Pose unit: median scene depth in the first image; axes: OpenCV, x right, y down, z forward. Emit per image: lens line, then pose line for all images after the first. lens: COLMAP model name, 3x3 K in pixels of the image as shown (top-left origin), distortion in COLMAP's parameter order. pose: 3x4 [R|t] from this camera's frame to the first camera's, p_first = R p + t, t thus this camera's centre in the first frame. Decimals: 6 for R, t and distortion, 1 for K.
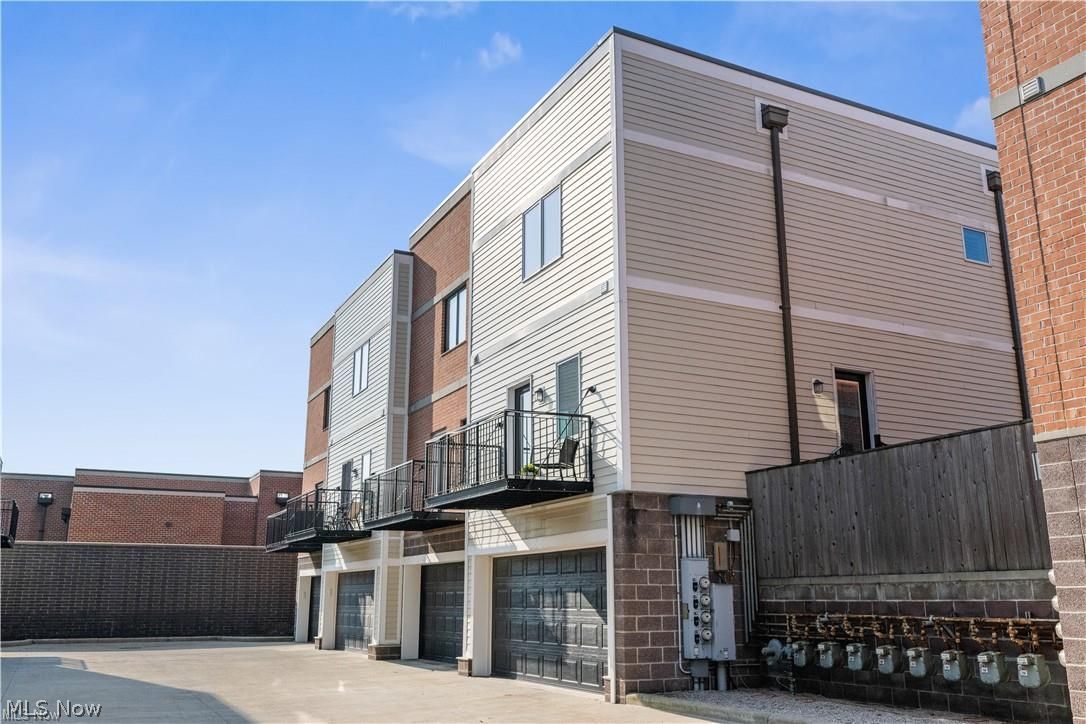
lens RADIAL K [[930.6, 0, 543.1], [0, 930.6, 363.1], [0, 0, 1]] dist [-0.004325, -0.015055]
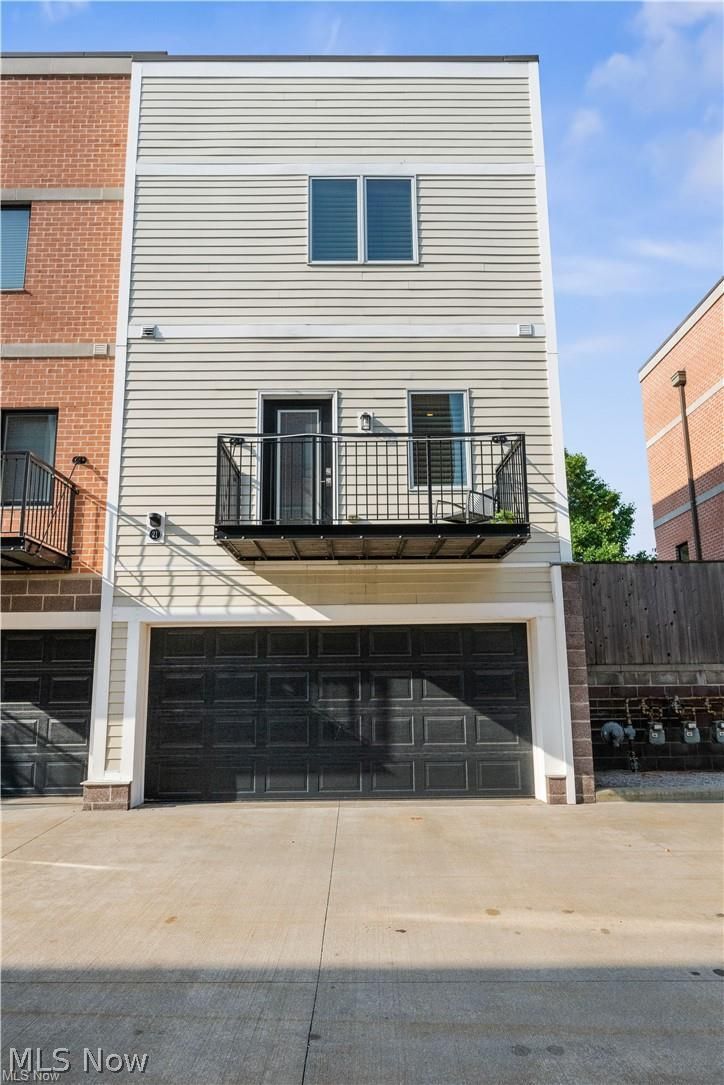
lens RADIAL K [[734.0, 0, 365.0], [0, 734.0, 542.1], [0, 0, 1]] dist [-0.002577, 0.001099]
pose [[0.446007, 0.171381, 0.878468, -0.625379], [-0.210370, 0.974073, -0.083225, 0.219931], [-0.869955, -0.147684, 0.470497, 0.857650]]
